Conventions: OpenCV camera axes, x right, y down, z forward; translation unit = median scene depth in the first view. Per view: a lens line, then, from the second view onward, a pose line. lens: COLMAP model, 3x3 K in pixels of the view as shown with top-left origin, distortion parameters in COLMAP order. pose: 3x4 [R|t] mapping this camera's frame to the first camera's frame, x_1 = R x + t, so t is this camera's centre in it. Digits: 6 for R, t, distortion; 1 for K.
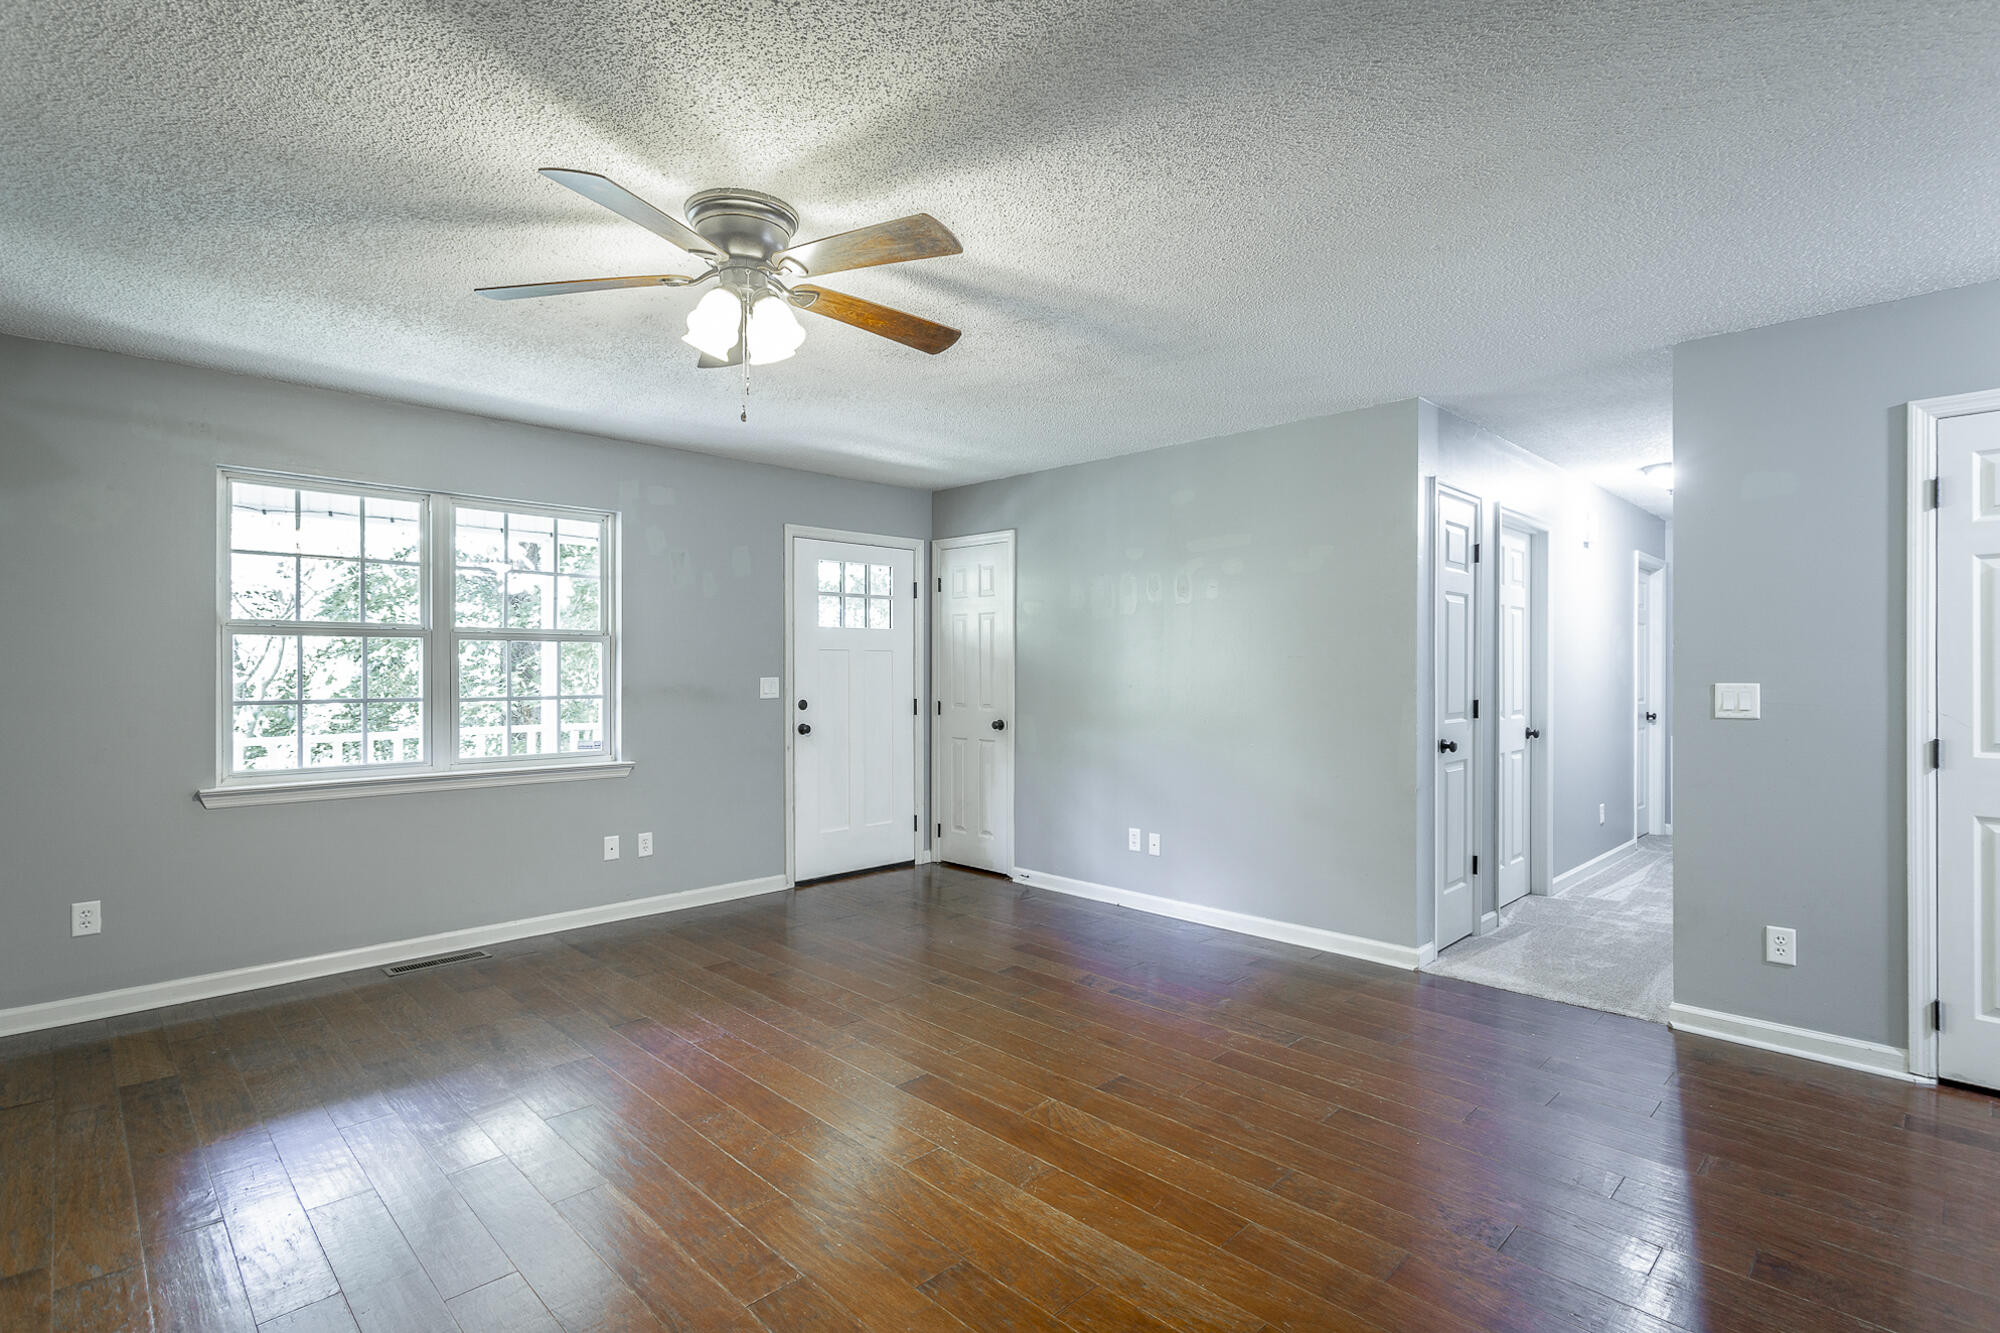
lens RADIAL K [[948.2, 0, 994.5], [0, 948.2, 659.2], [0, 0, 1]] dist [-0.003576, 0.002024]
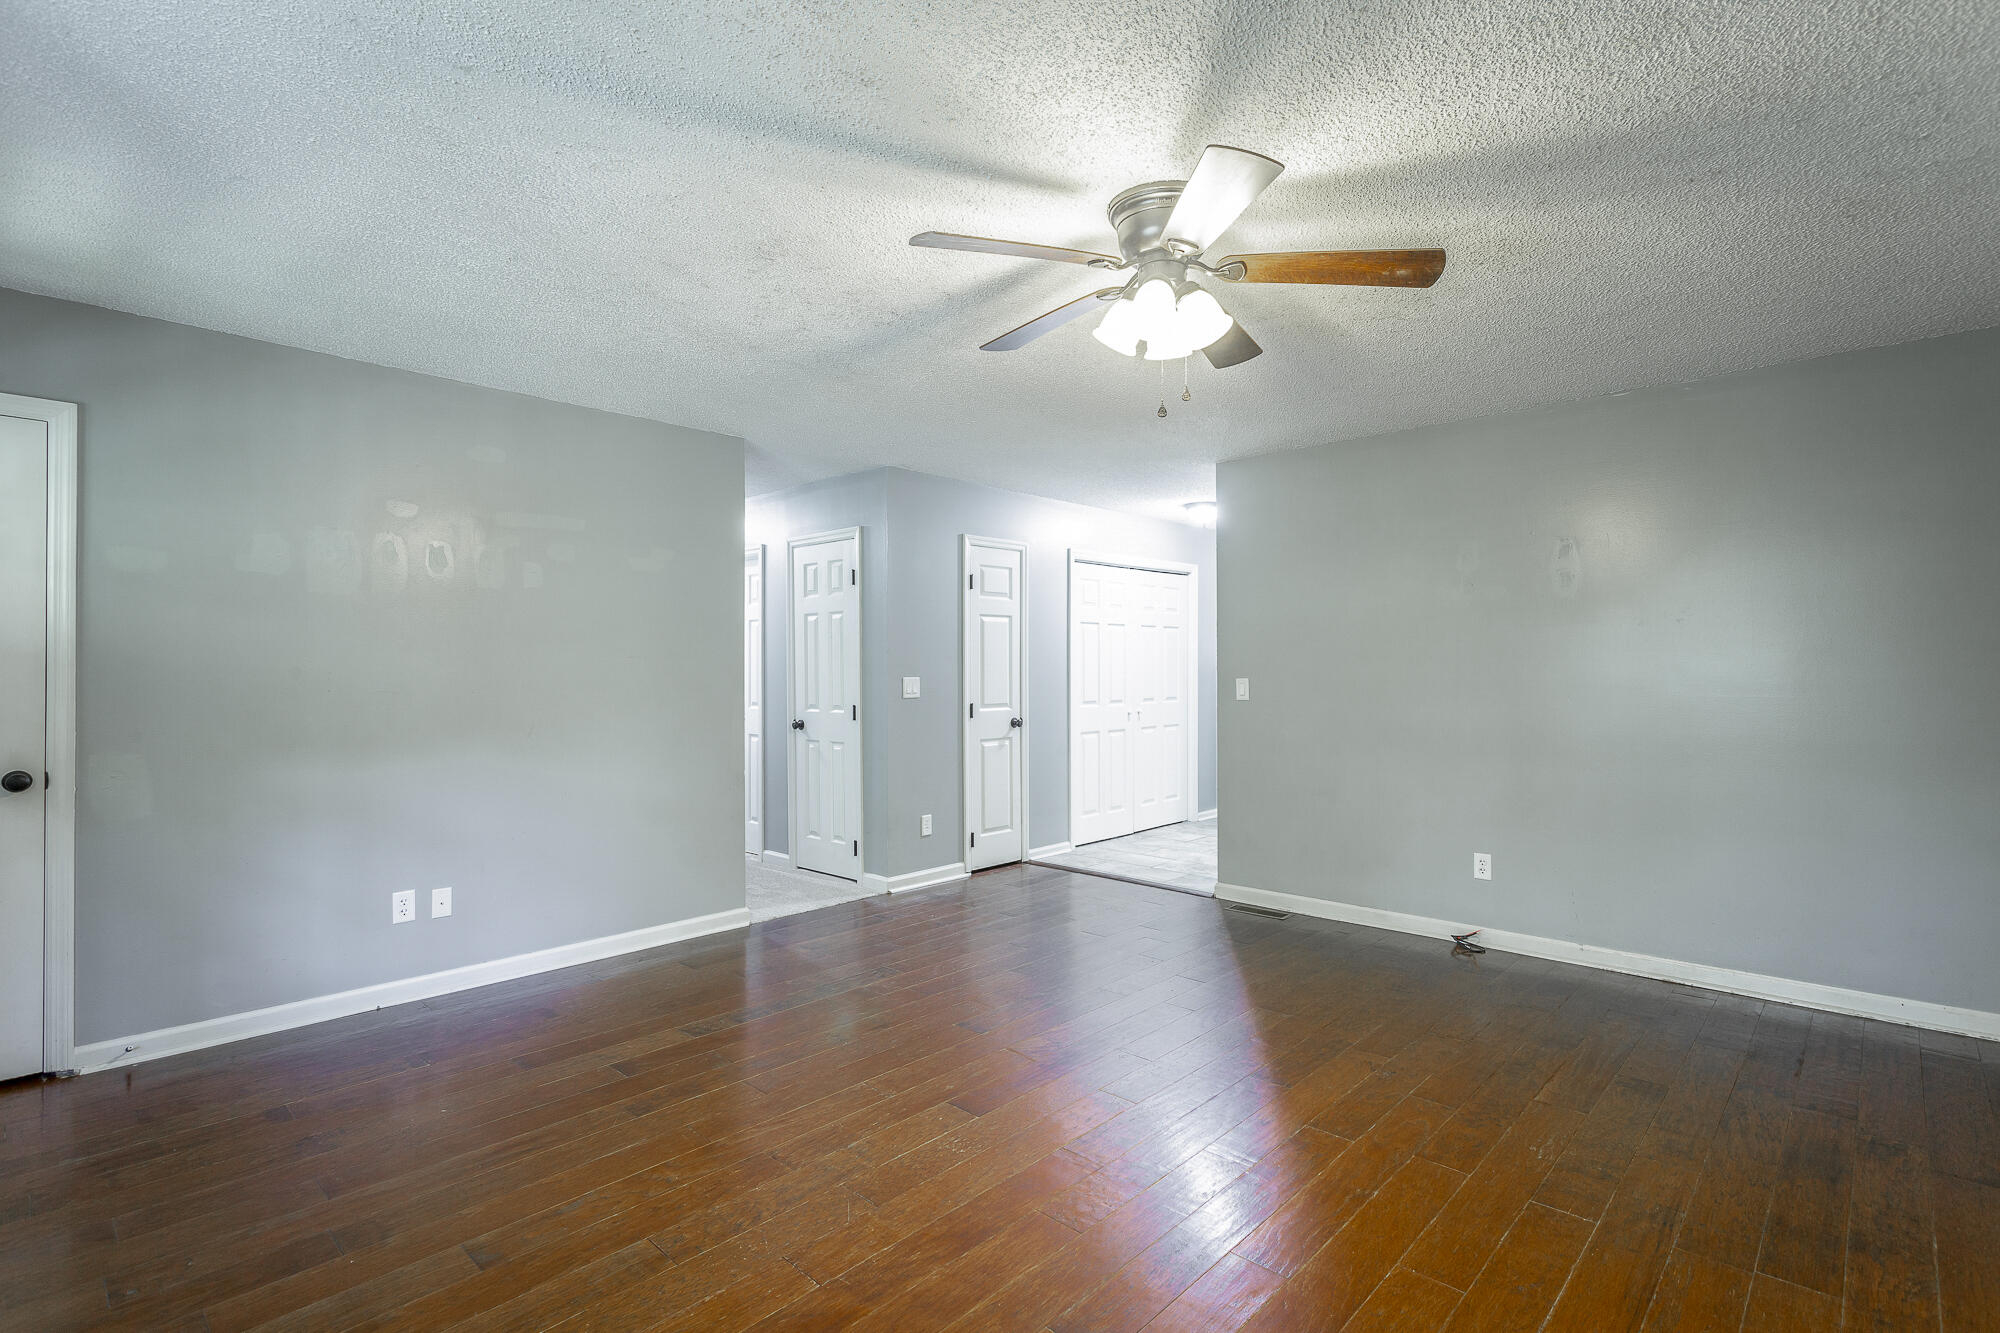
lens RADIAL K [[948.2, 0, 1000.3], [0, 948.2, 664.9], [0, 0, 1]] dist [-0.003576, 0.002024]
pose [[-0.030457, 0.001661, 0.999535, -0.690147], [-0.010289, 0.999945, -0.001975, 0.003262], [-0.999483, -0.010344, -0.030438, 0.669514]]
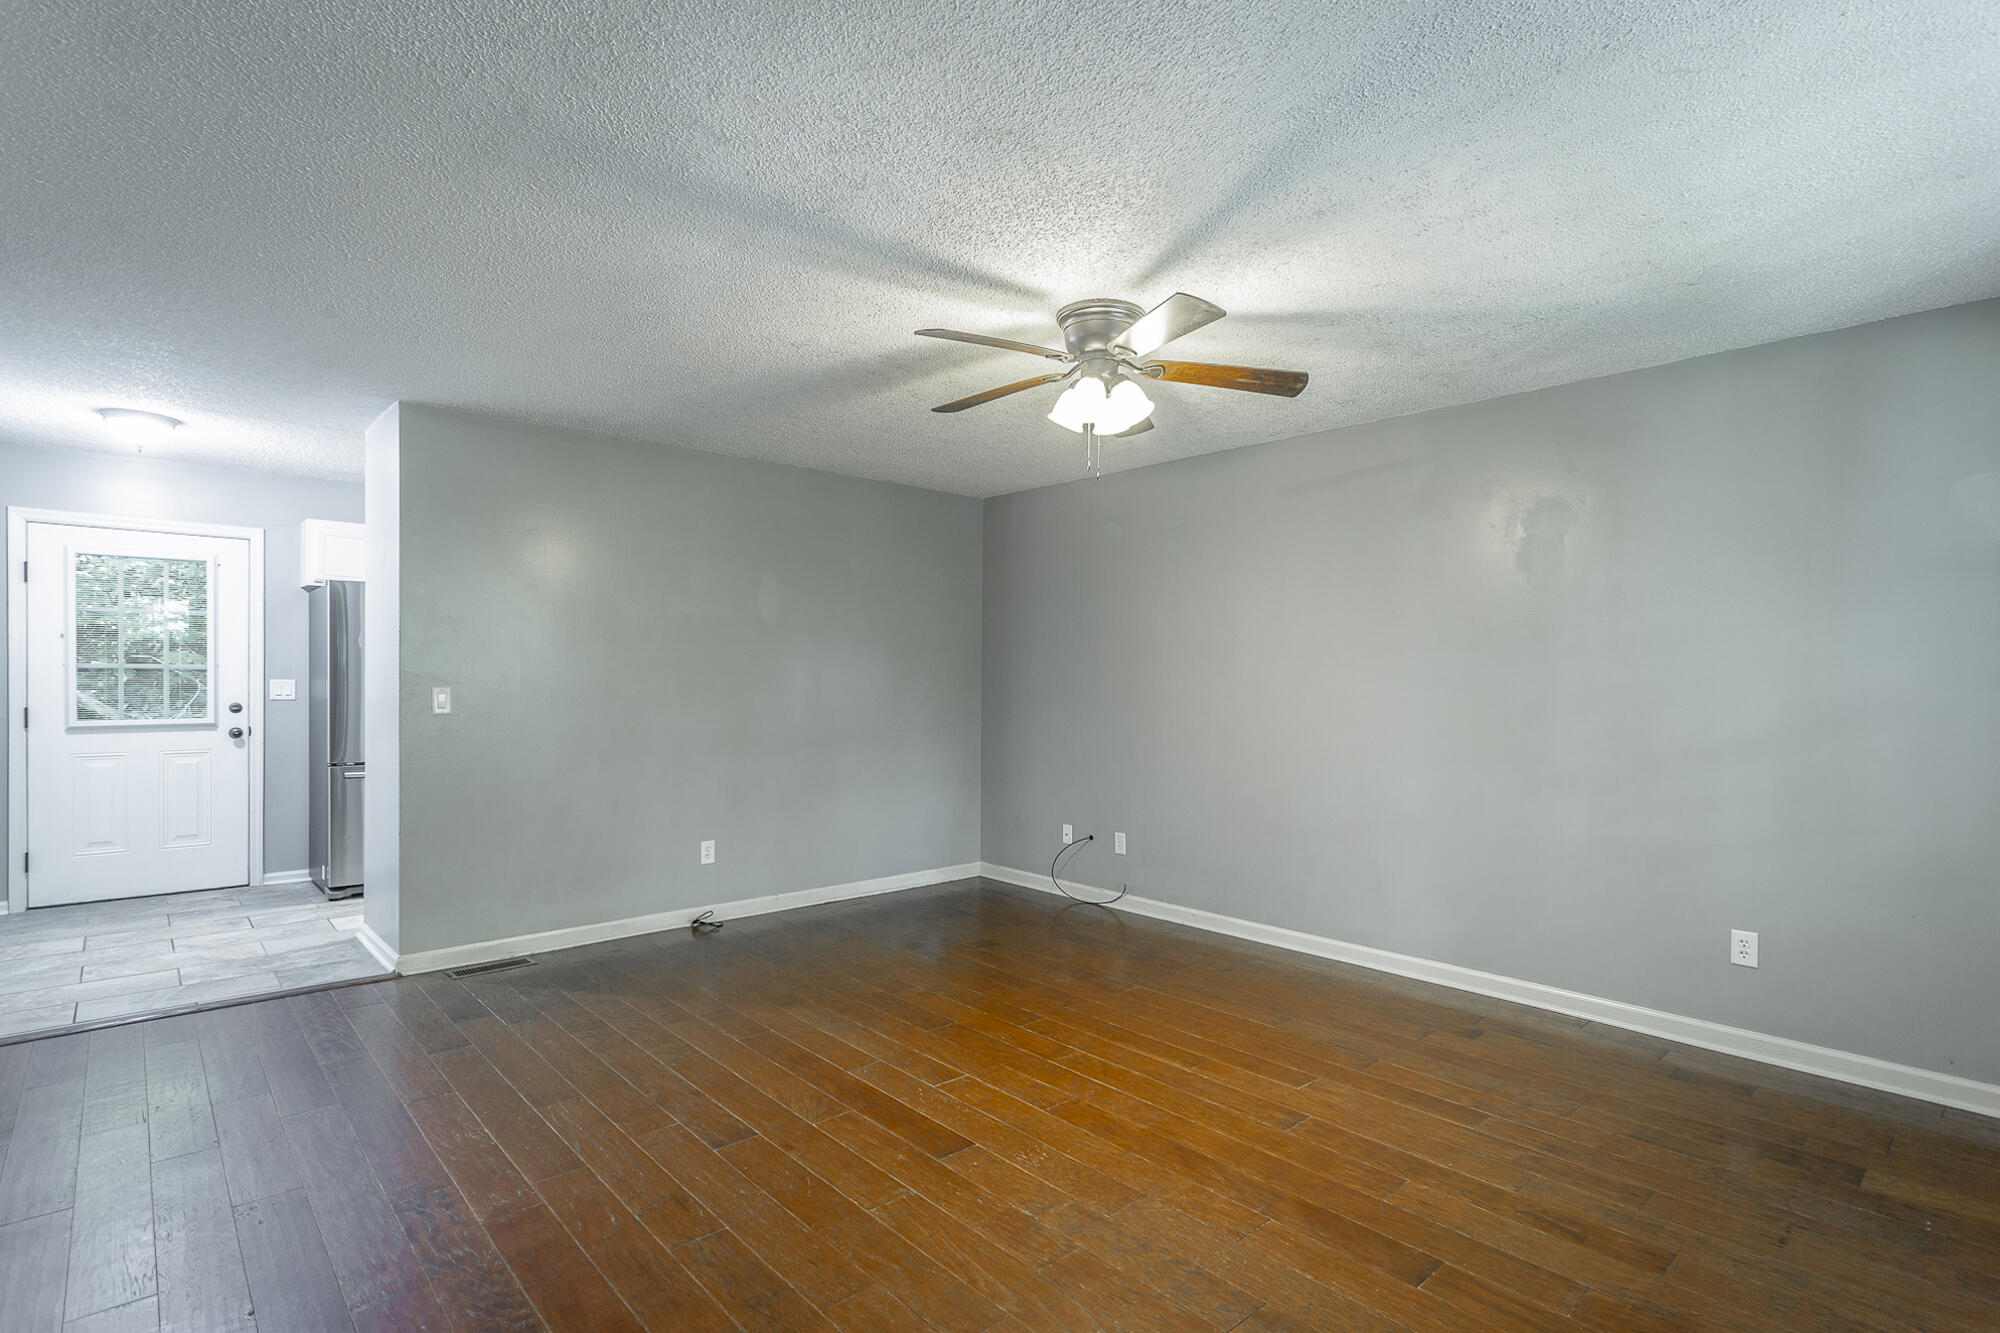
lens RADIAL K [[1013.3, 0, 990.1], [0, 1013.3, 685.9], [0, 0, 1]] dist [-0.004312, -0.001241]
pose [[-0.998291, -0.003446, 0.058330, -0.113557], [-0.003503, 0.999993, -0.000874, 0.013047], [-0.058327, -0.001077, -0.998297, 1.293424]]
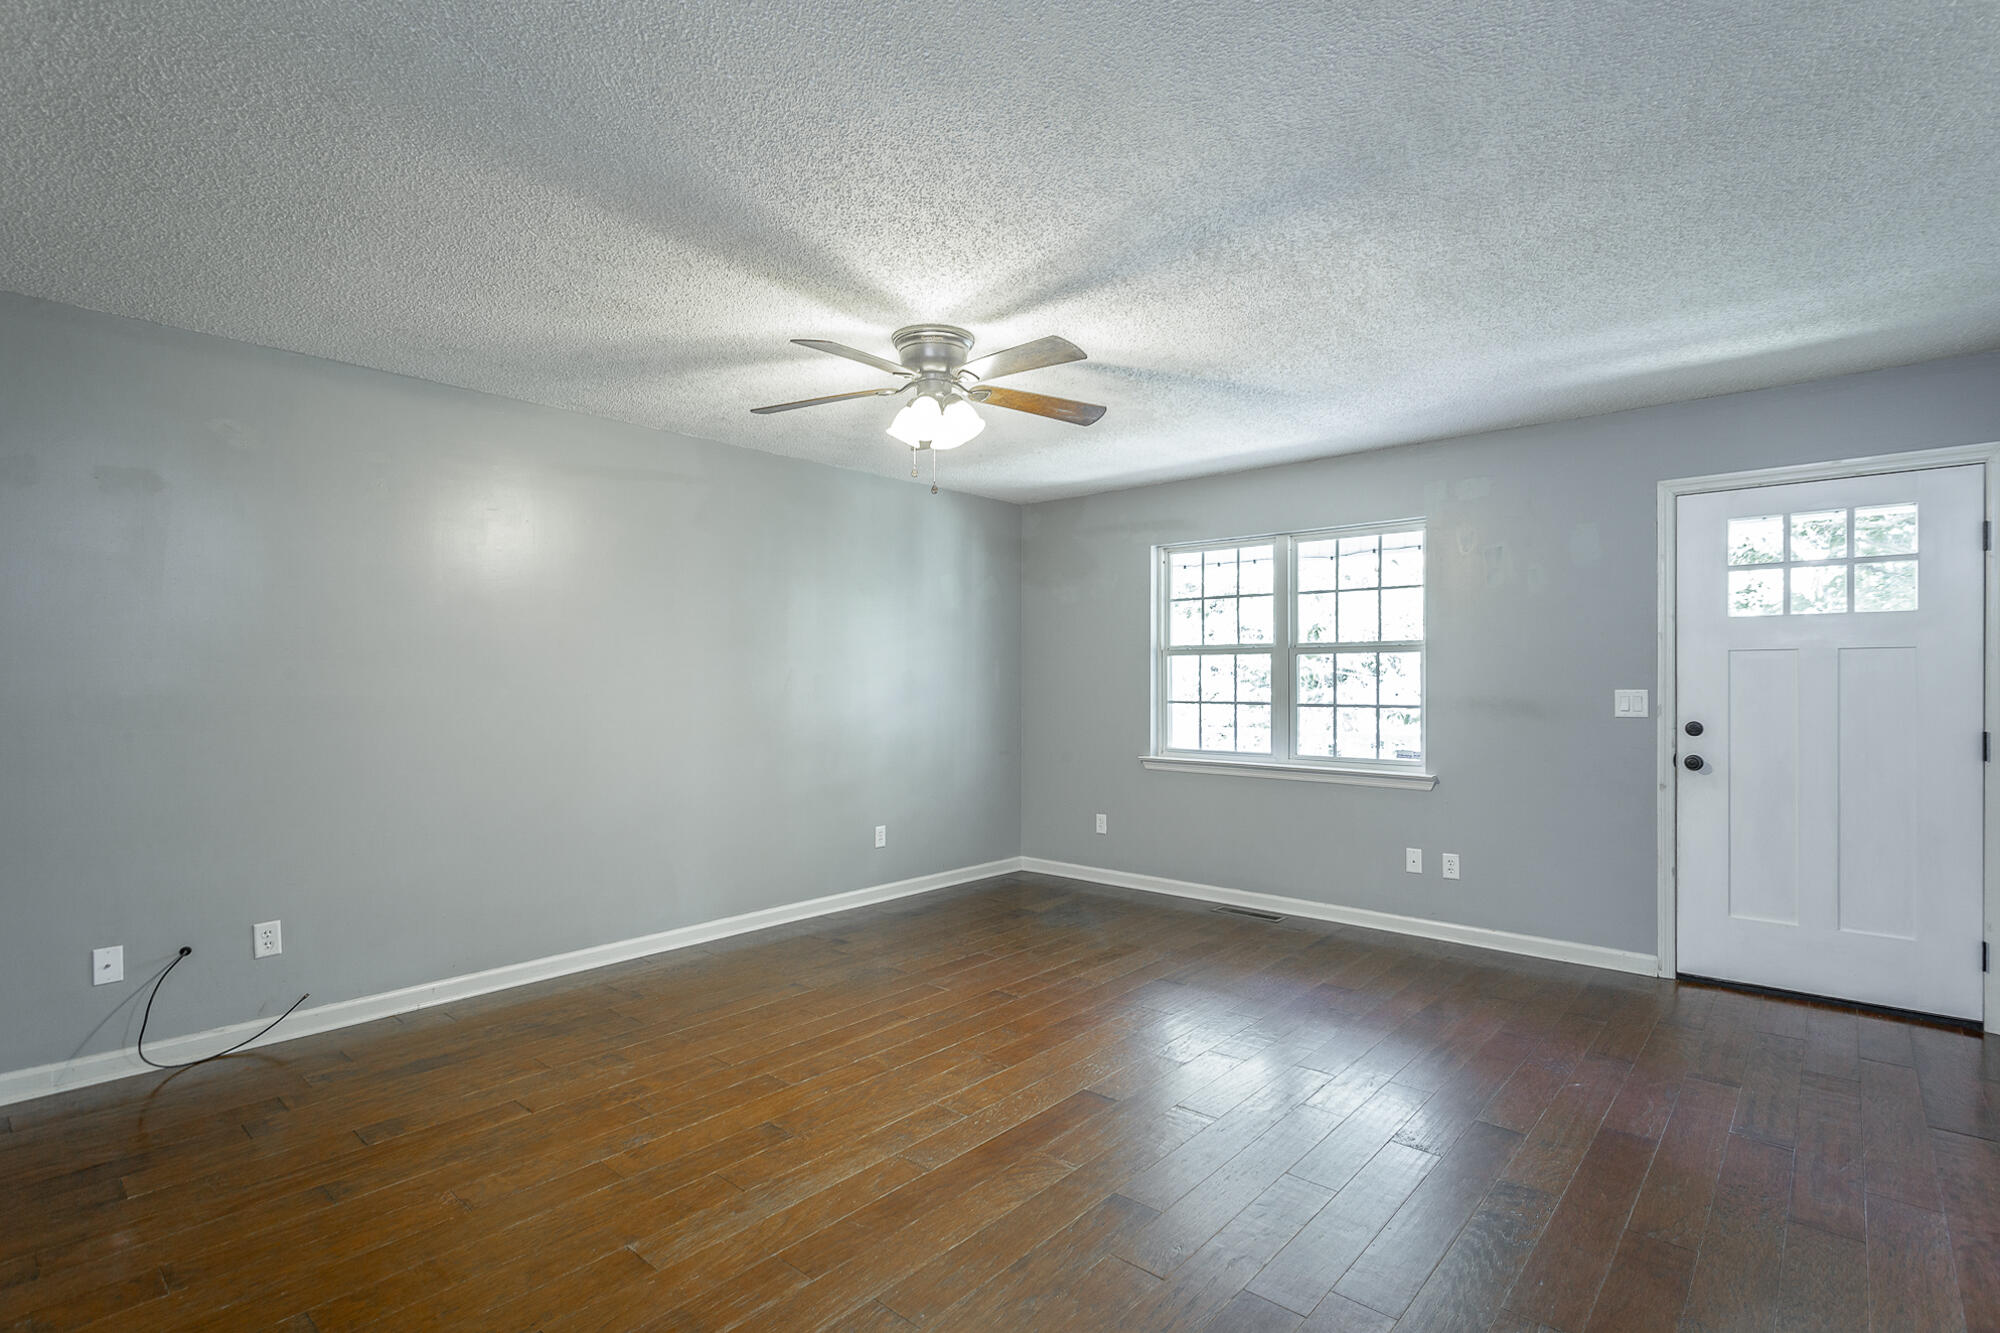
lens RADIAL K [[948.2, 0, 1013.0], [0, 948.2, 674.0], [0, 0, 1]] dist [-0.003576, 0.002024]
pose [[0.083513, -0.006272, -0.996487, 0.599695], [0.011741, 0.999917, -0.005310, 0.006272], [0.996438, -0.011257, 0.083579, 0.557762]]
